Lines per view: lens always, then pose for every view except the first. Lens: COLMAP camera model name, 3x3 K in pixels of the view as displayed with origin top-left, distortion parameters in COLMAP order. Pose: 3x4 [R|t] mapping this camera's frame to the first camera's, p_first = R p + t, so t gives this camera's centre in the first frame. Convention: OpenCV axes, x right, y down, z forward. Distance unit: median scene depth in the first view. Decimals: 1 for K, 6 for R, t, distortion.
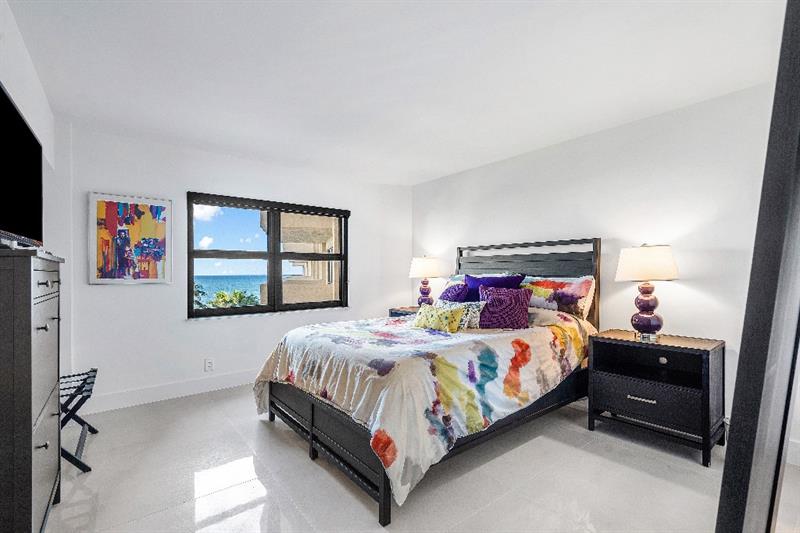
lens RADIAL K [[370.6, 0, 399.8], [0, 370.6, 270.2], [0, 0, 1]] dist [-0.000070, 0.000565]
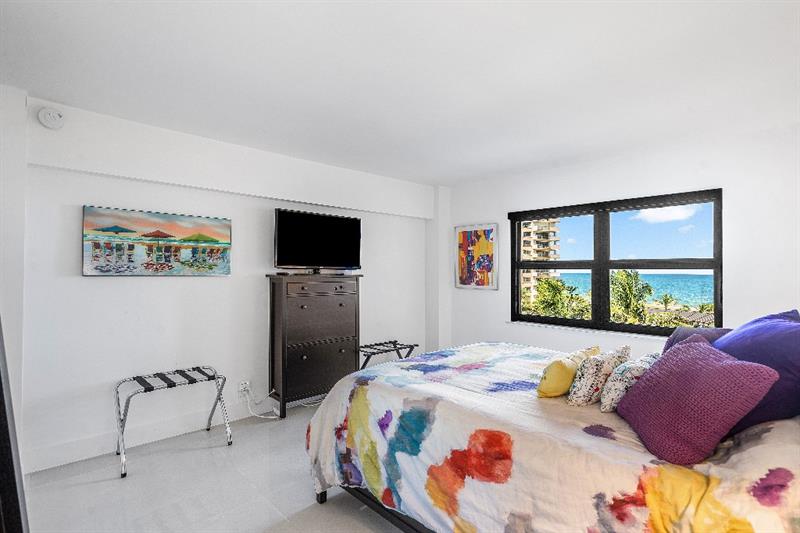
lens RADIAL K [[370.6, 0, 402.7], [0, 370.6, 266.9], [0, 0, 1]] dist [-0.000070, 0.000565]
pose [[0.104638, -0.005825, -0.994493, 0.601714], [-0.004119, 0.999972, -0.006290, -0.034294], [0.994502, 0.004755, 0.104611, 0.579559]]
